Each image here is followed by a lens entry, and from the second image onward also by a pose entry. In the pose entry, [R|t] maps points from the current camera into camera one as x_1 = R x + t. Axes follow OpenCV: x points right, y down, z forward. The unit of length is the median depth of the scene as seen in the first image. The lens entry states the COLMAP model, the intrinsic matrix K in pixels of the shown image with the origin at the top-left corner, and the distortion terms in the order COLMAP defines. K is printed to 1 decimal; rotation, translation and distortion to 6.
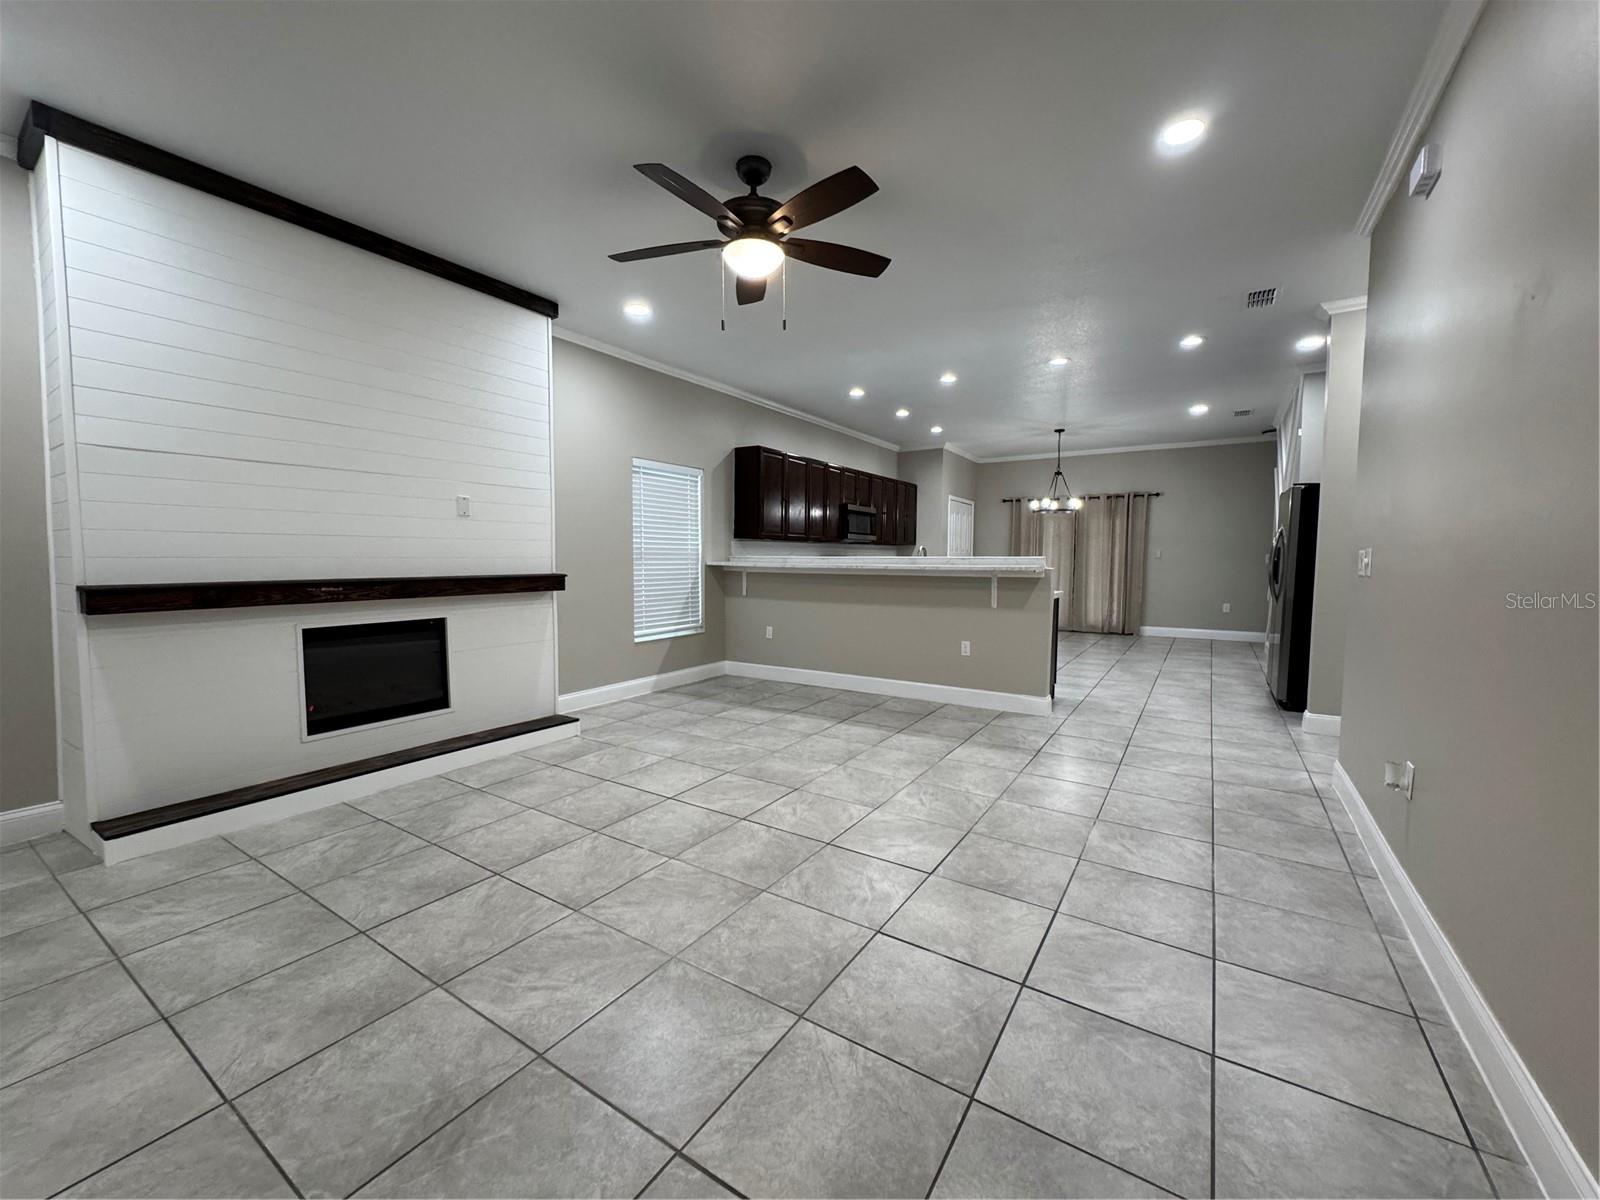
lens RADIAL K [[639.4, 0, 805.2], [0, 639.4, 593.6], [0, 0, 1]] dist [-0.000025, 0.000402]
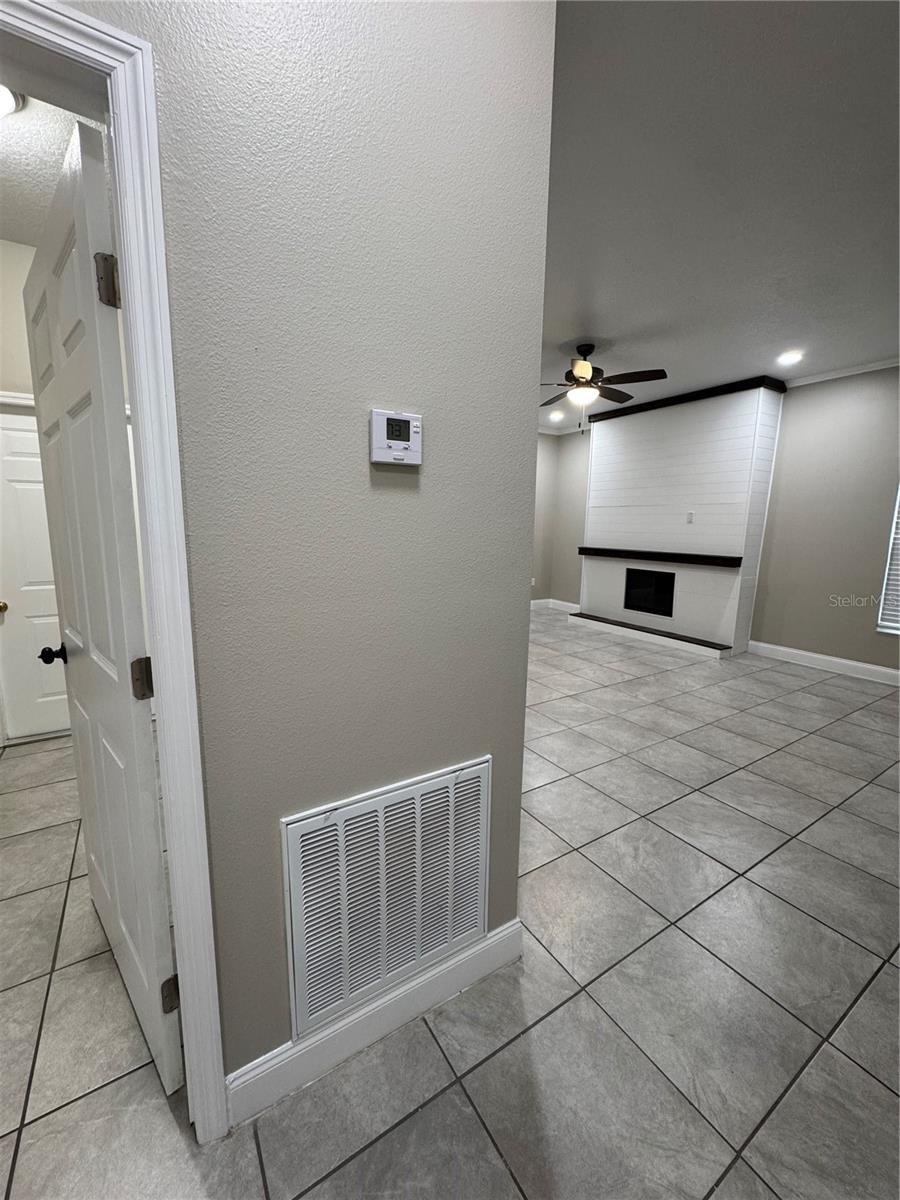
lens RADIAL K [[479.5, 0, 453.7], [0, 479.5, 597.7], [0, 0, 1]] dist [-0.000025, 0.000402]
pose [[-0.418717, 0.131412, -0.898558, 1.169062], [-0.072352, 0.981501, 0.177258, -0.110255], [0.905230, 0.139234, -0.401463, 1.031468]]
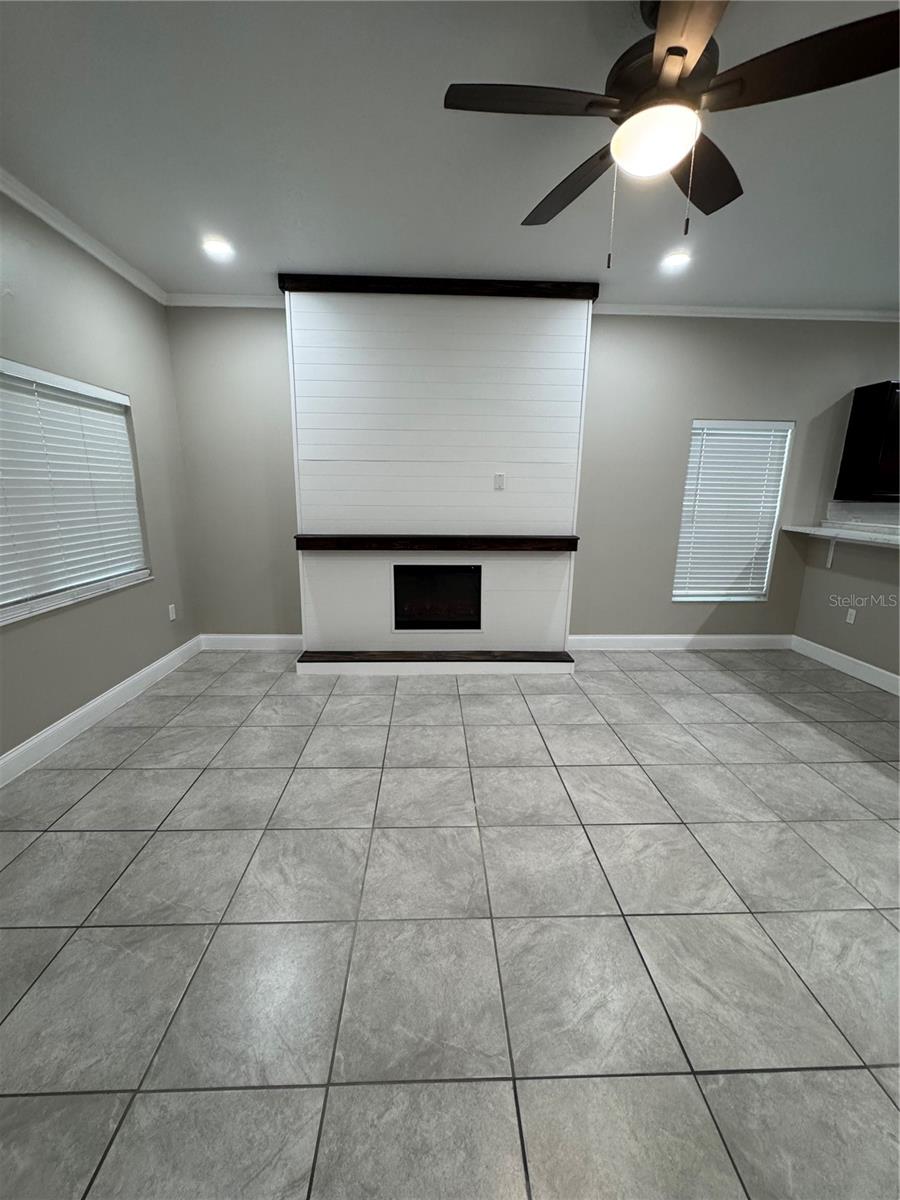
lens RADIAL K [[479.5, 0, 449.8], [0, 479.5, 597.0], [0, 0, 1]] dist [-0.000025, 0.000402]
pose [[0.571306, 0.180424, -0.800660, 0.246603], [-0.057996, 0.981974, 0.179899, -0.080616], [0.818685, -0.056342, 0.571472, 0.369012]]
